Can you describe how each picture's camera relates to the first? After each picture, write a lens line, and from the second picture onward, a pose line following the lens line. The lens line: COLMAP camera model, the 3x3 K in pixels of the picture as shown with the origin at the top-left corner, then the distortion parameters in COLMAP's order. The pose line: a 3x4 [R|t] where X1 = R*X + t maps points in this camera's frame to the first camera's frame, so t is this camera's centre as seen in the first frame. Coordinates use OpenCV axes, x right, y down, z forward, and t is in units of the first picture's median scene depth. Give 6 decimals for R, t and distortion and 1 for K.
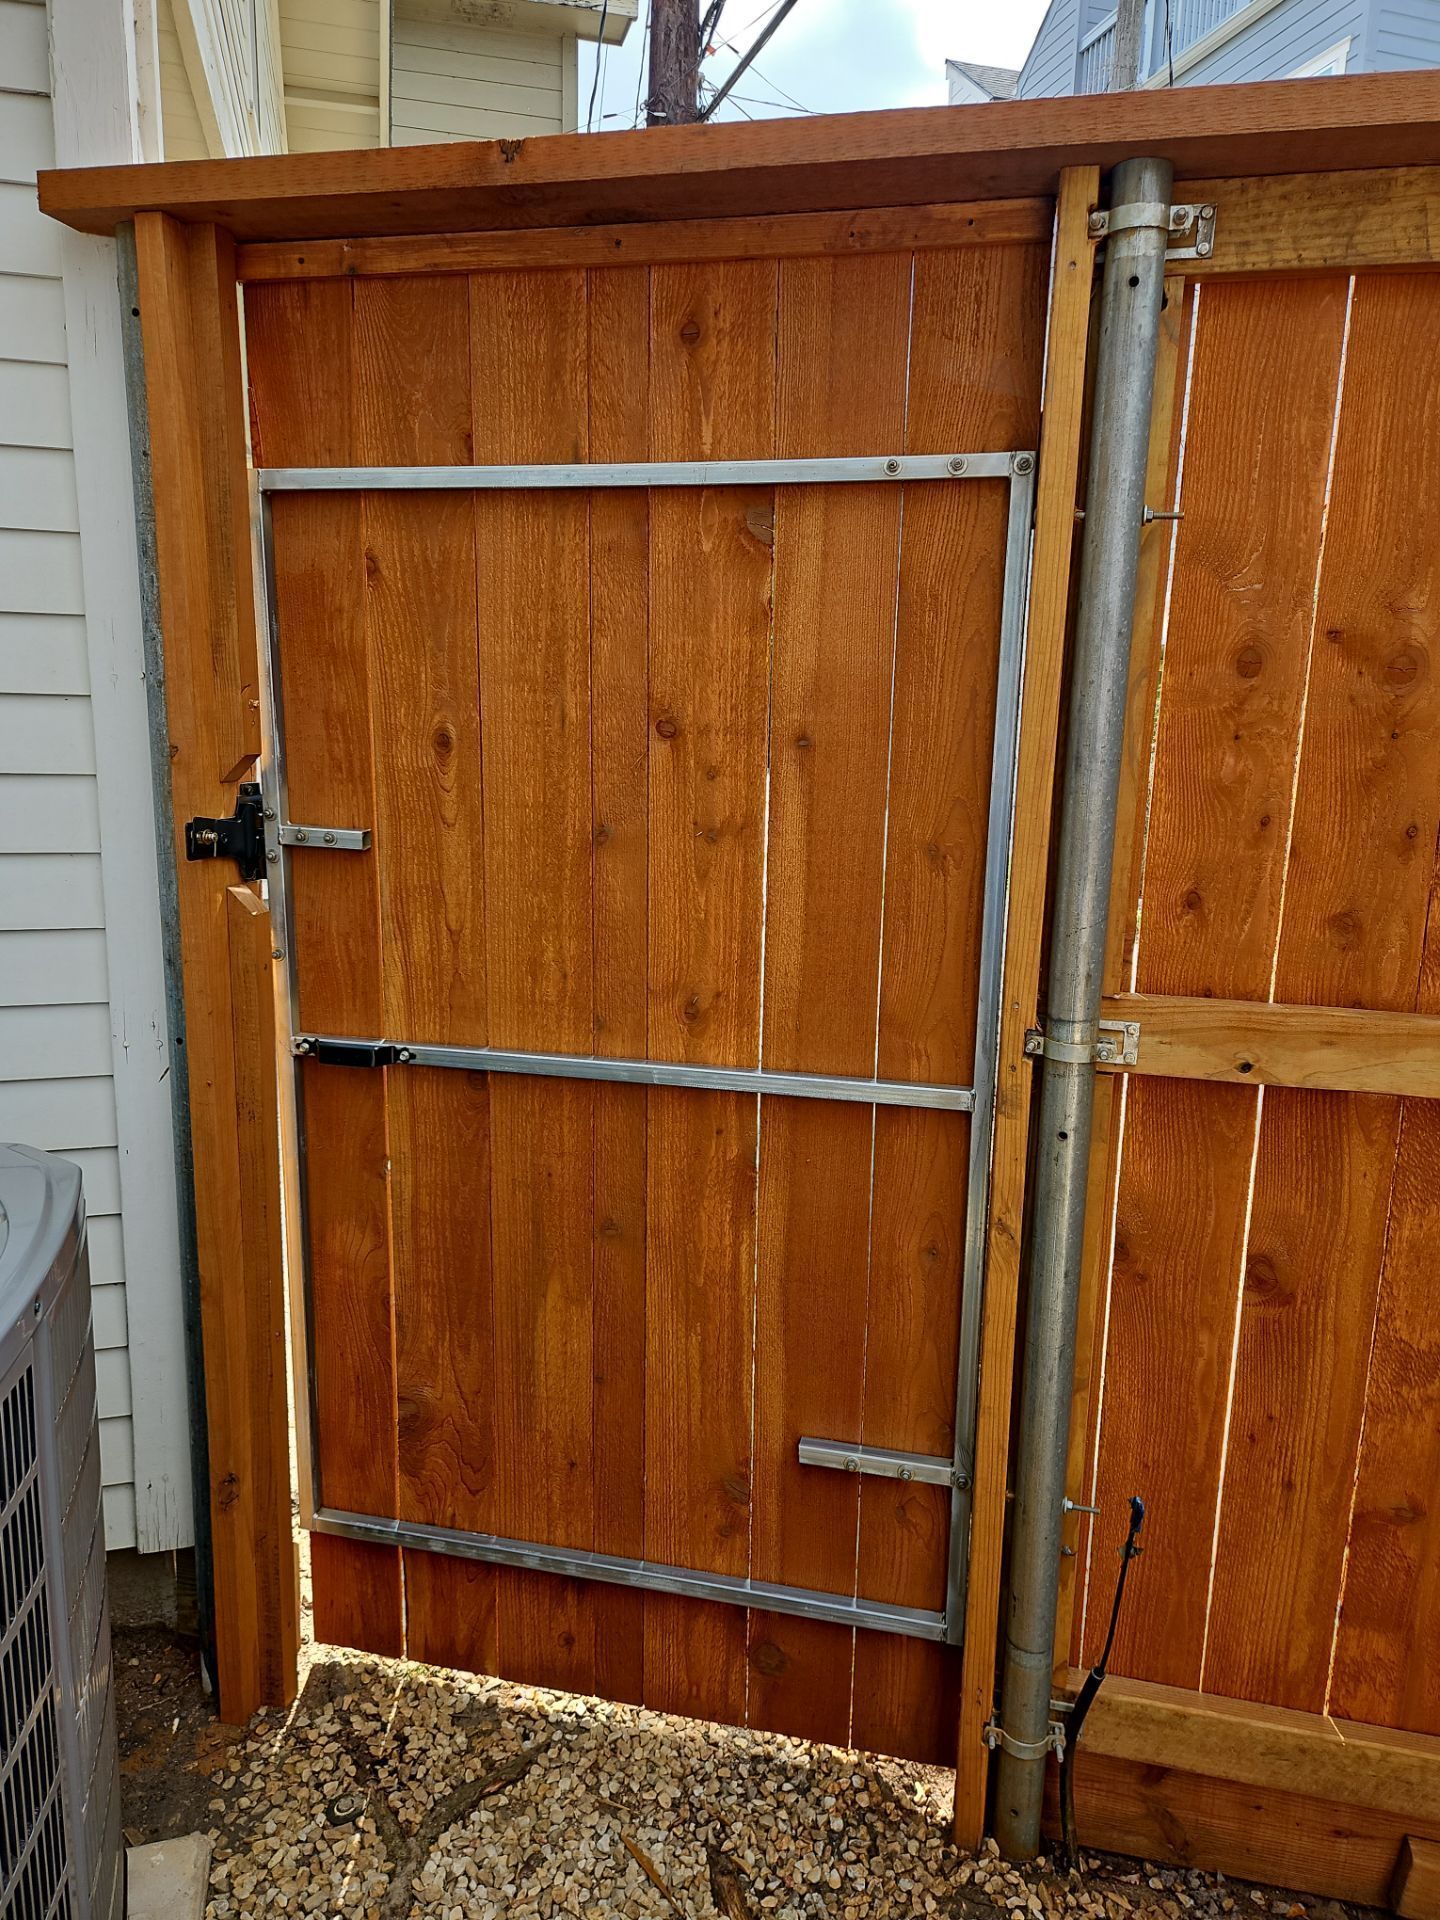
lens RADIAL K [[1323.7, 0, 809.4], [0, 1323.7, 990.2], [0, 0, 1]] dist [0.005021, -0.001100]
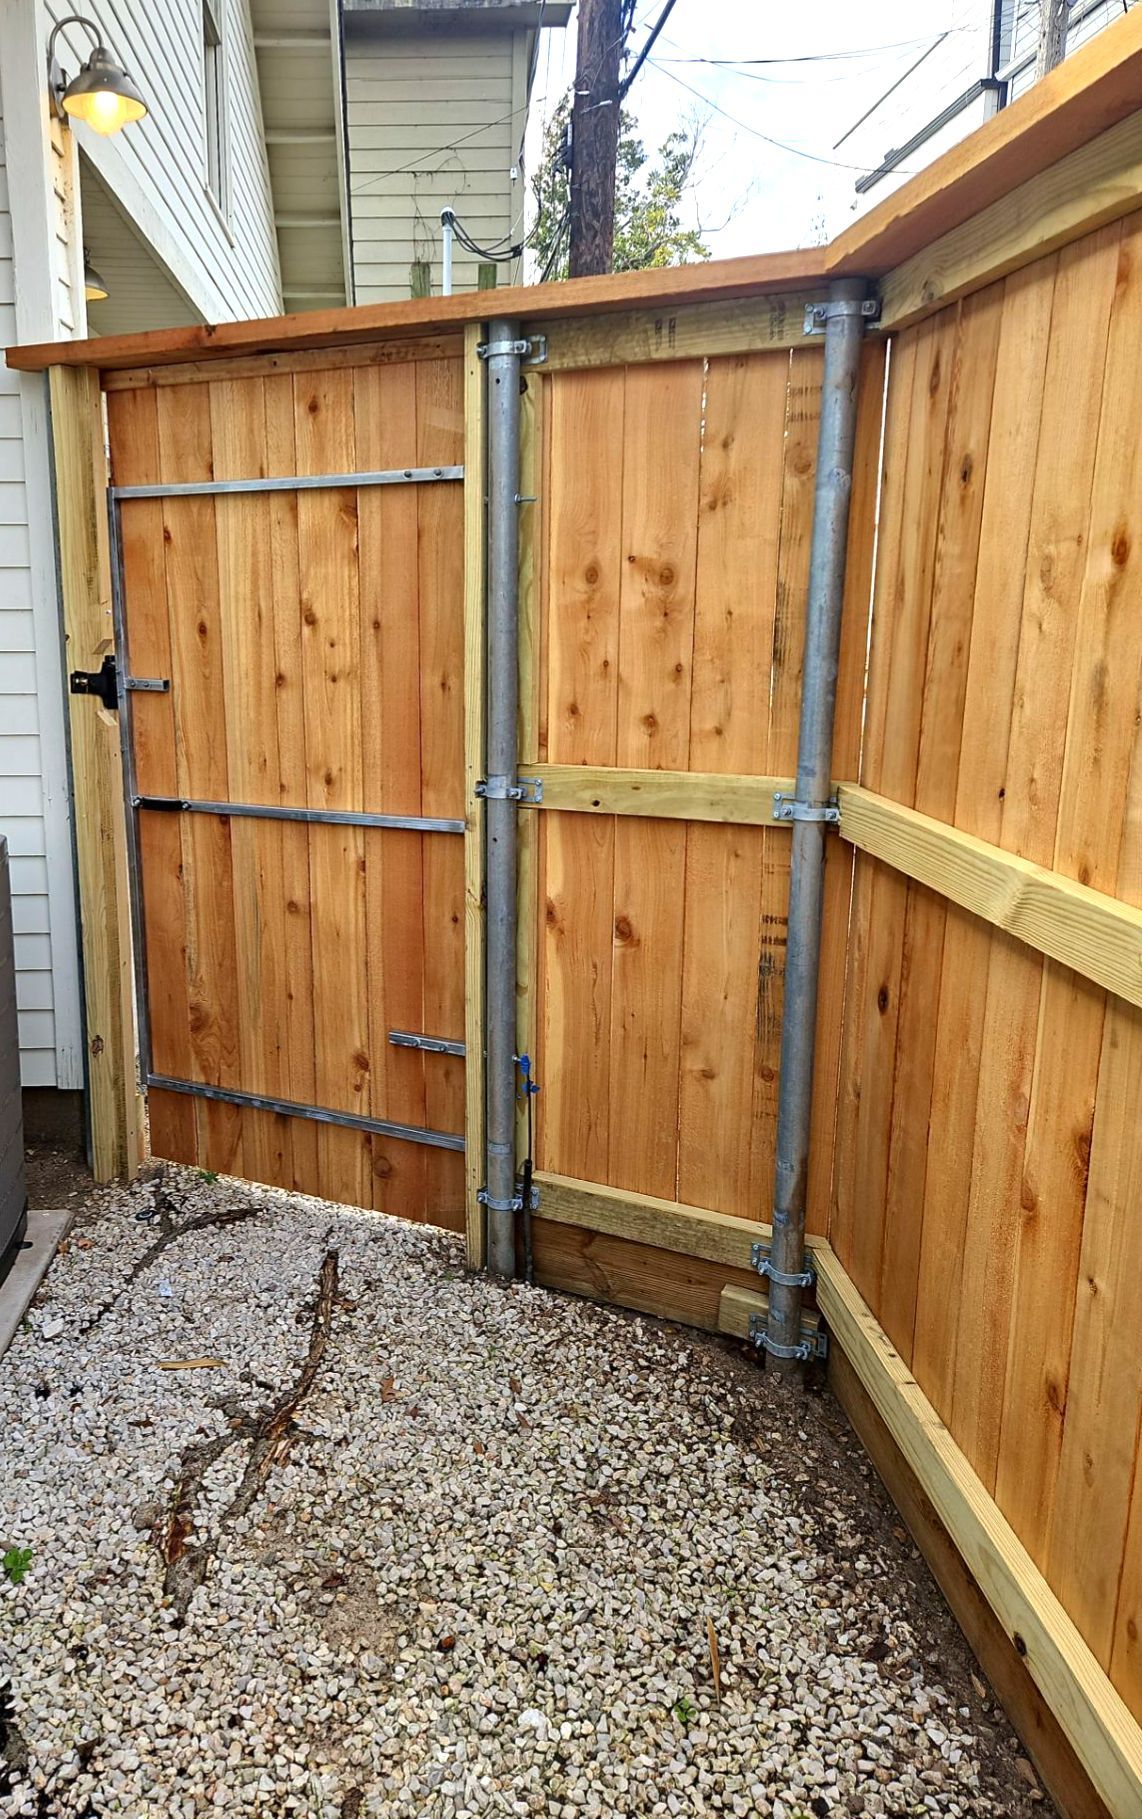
lens RADIAL K [[1457.6, 0, 571.0], [0, 1457.6, 909.5], [0, 0, 1]] dist [0.000657, 0.007701]
pose [[0.969718, 0.026946, -0.242738, 0.749654], [-0.027326, 0.999625, 0.001801, 0.190644], [0.242695, 0.004886, 0.970090, -0.867761]]
